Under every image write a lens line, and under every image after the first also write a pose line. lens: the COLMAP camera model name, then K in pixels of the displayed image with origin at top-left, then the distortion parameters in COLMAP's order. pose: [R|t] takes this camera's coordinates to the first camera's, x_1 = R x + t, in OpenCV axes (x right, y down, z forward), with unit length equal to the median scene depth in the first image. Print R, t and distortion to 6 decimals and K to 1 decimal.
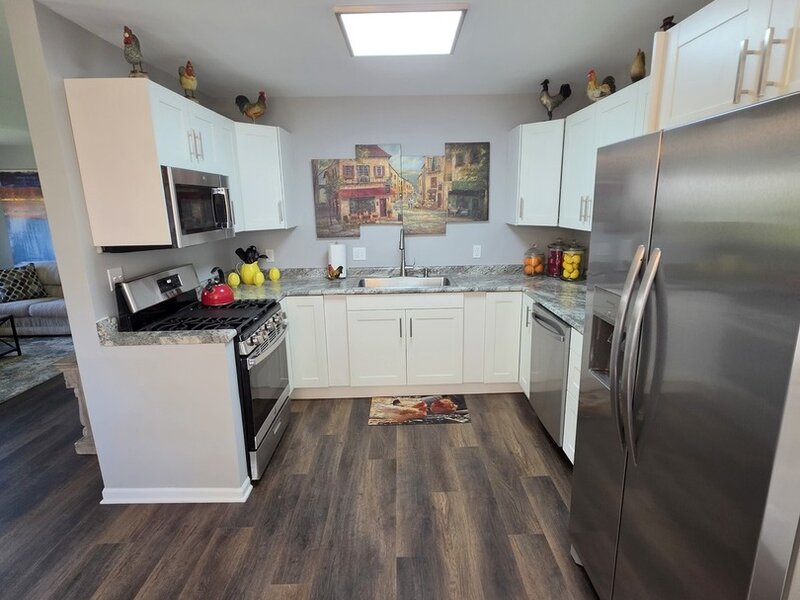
lens RADIAL K [[423.7, 0, 403.9], [0, 423.7, 297.8], [0, 0, 1]] dist [-0.000715, -0.001078]
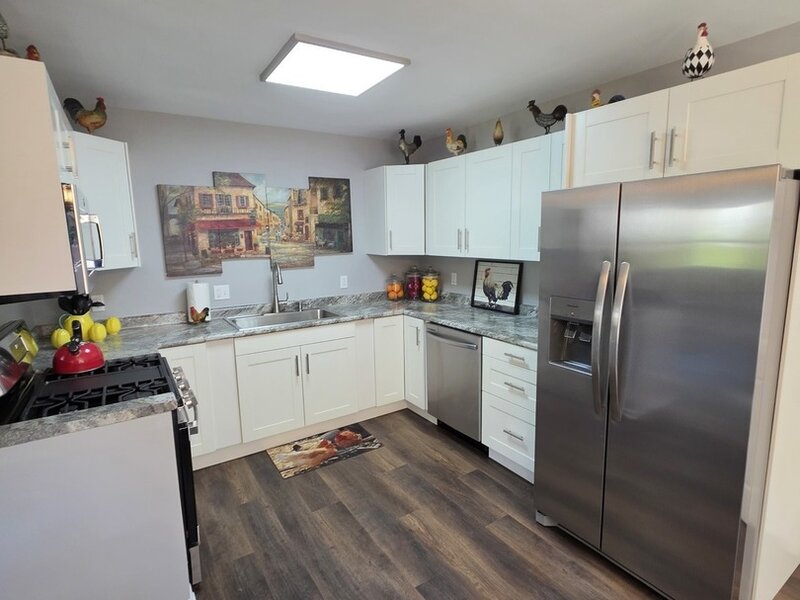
lens RADIAL K [[423.7, 0, 403.9], [0, 423.7, 297.8], [0, 0, 1]] dist [-0.000715, -0.001078]
pose [[0.846039, -0.078494, 0.527311, -0.282390], [0.120325, 0.991694, -0.045433, -0.007592], [-0.519365, 0.101887, 0.848457, 0.061600]]
